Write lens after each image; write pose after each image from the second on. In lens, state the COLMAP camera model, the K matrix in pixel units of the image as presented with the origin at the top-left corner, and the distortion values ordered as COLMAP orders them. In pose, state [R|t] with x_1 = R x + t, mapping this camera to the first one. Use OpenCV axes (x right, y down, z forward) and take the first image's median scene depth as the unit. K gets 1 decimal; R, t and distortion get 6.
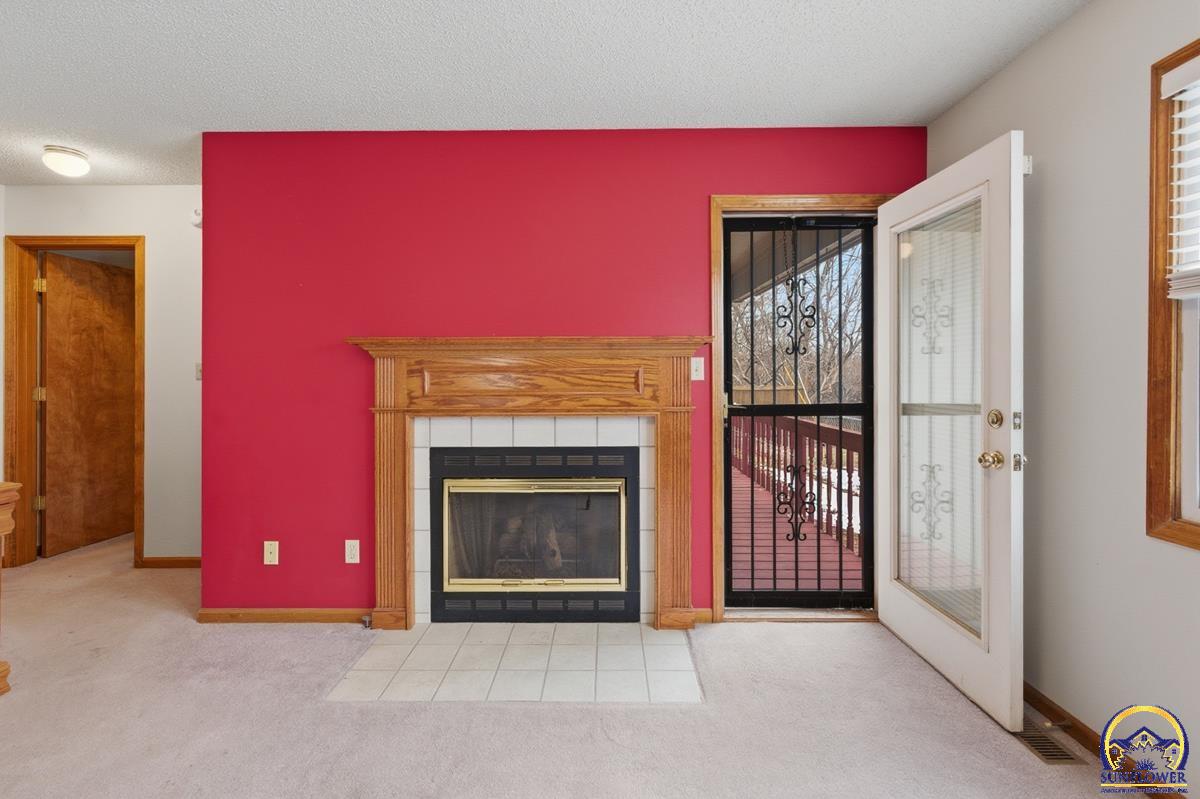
lens RADIAL K [[517.7, 0, 599.1], [0, 517.7, 374.6], [0, 0, 1]] dist [-0.001074, 0.000362]
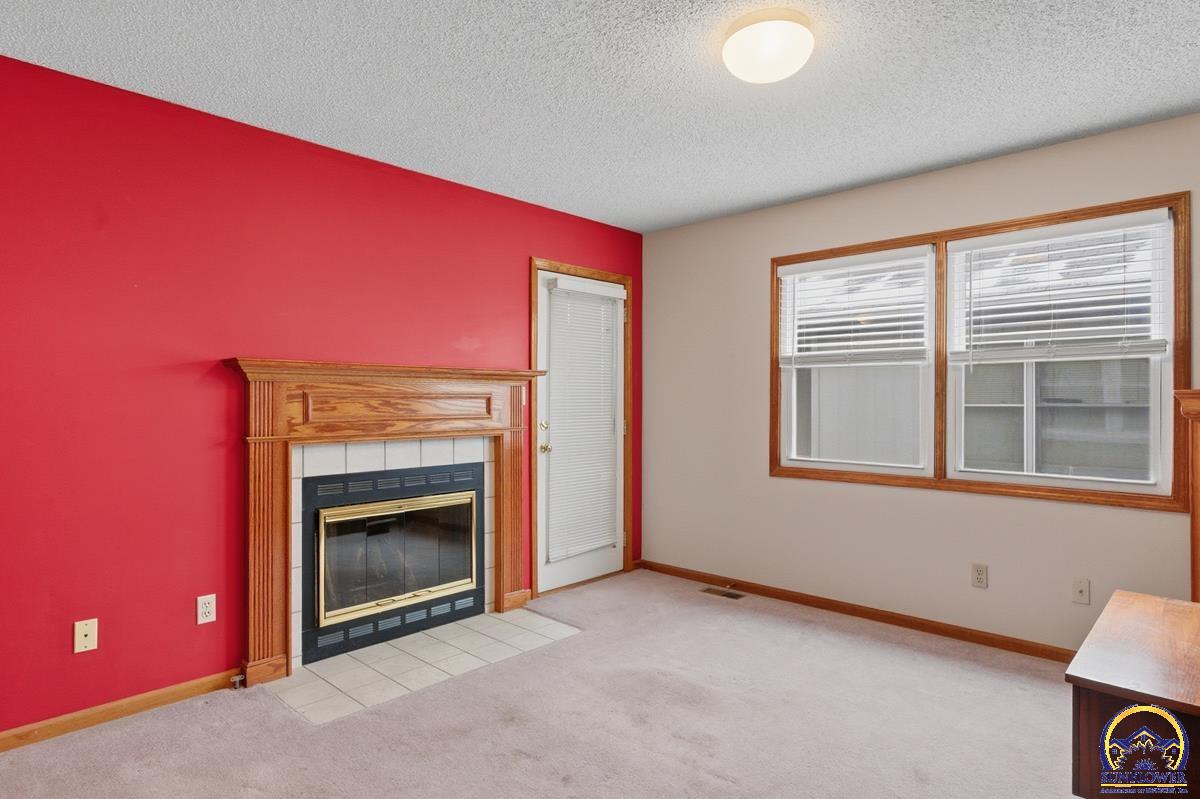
lens RADIAL K [[670.5, 0, 603.7], [0, 670.5, 394.5], [0, 0, 1]] dist [0.004754, 0.001187]
pose [[0.676492, 0.009460, 0.736389, -0.862494], [-0.003959, 0.999950, -0.009208, -0.000708], [-0.736439, 0.003313, 0.676496, -0.223962]]
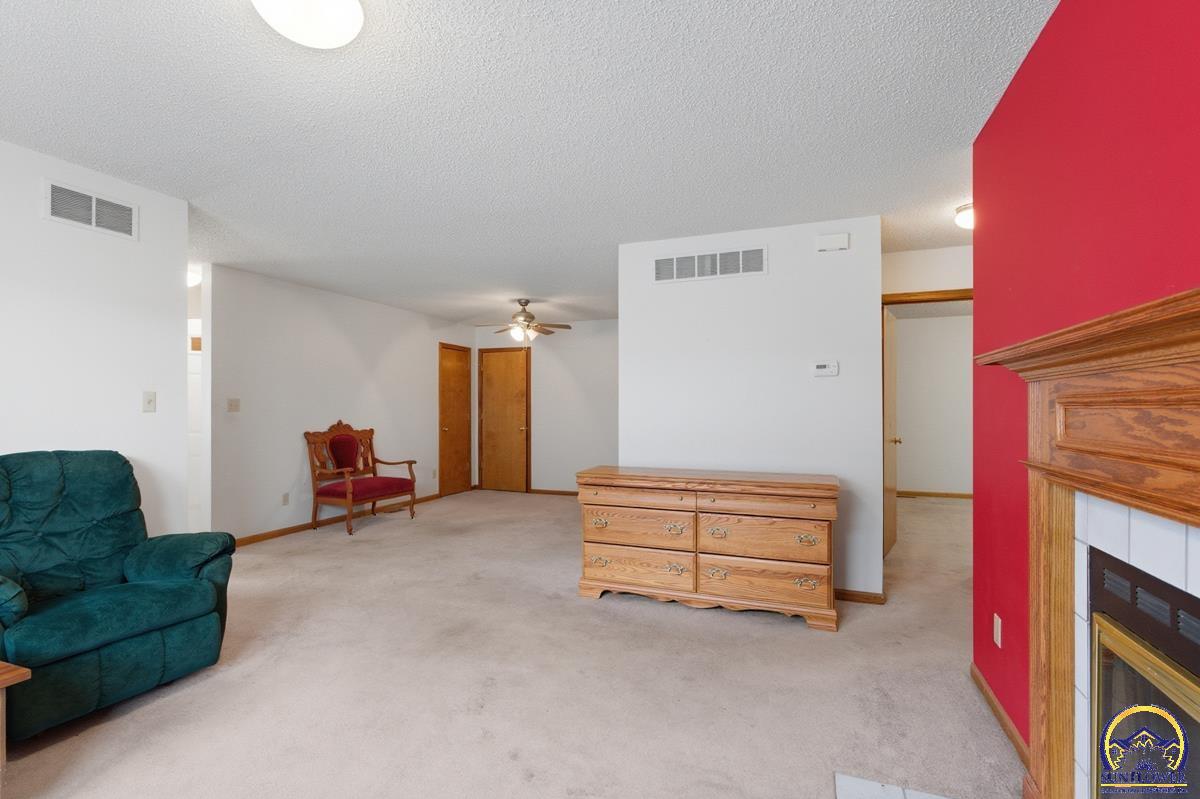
lens RADIAL K [[554.1, 0, 599.1], [0, 554.1, 406.1], [0, 0, 1]] dist [-0.000333, 0.000011]
pose [[-0.354787, 0.000241, -0.934947, 0.392052], [-0.005472, 0.999982, 0.002334, -0.001634], [0.934931, 0.005944, -0.354780, 0.735473]]
